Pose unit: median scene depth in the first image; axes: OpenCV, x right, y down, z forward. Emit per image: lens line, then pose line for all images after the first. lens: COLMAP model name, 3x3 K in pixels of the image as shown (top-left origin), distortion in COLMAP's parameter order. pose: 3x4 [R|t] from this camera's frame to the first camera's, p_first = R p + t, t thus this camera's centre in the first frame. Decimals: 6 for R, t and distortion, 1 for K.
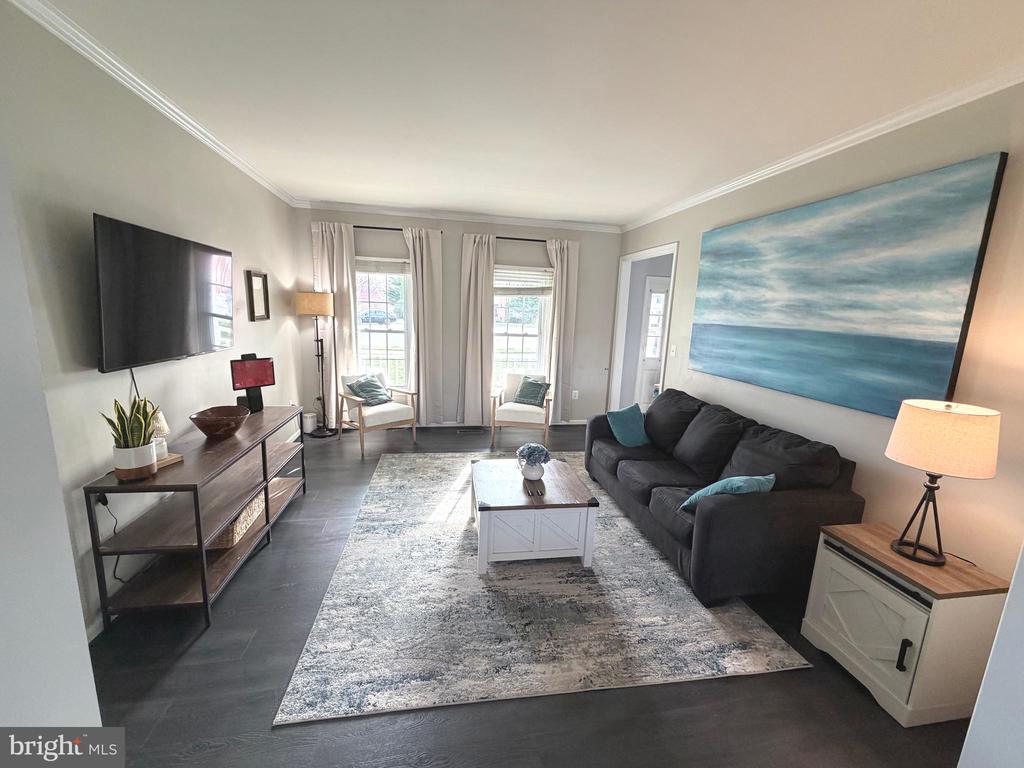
lens RADIAL K [[408.9, 0, 508.4], [0, 408.9, 381.6], [0, 0, 1]] dist [-0.000543, 0.000515]
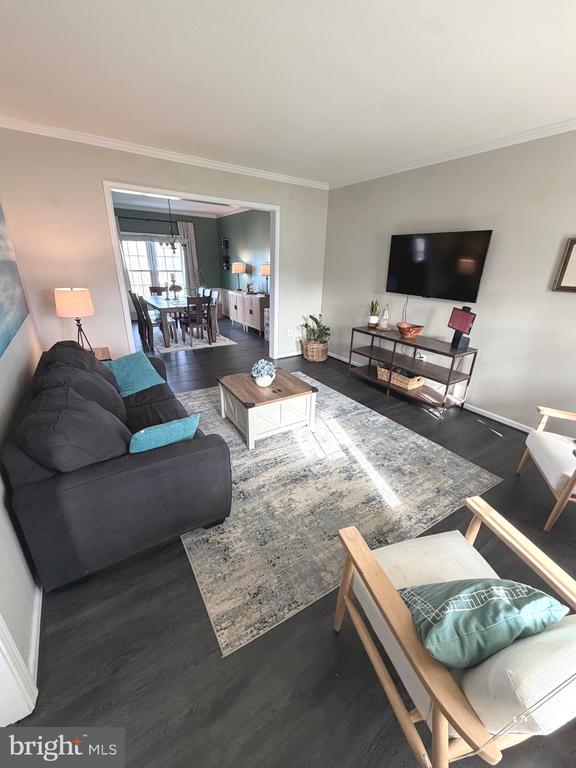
lens RADIAL K [[306.7, 0, 288.7], [0, 306.7, 382.4], [0, 0, 1]] dist [-0.000543, 0.000515]
pose [[-0.915237, 0.095182, -0.391511, 0.303461], [-0.125273, 0.856314, 0.501033, -0.247313], [0.382945, 0.507610, -0.771807, 1.422197]]
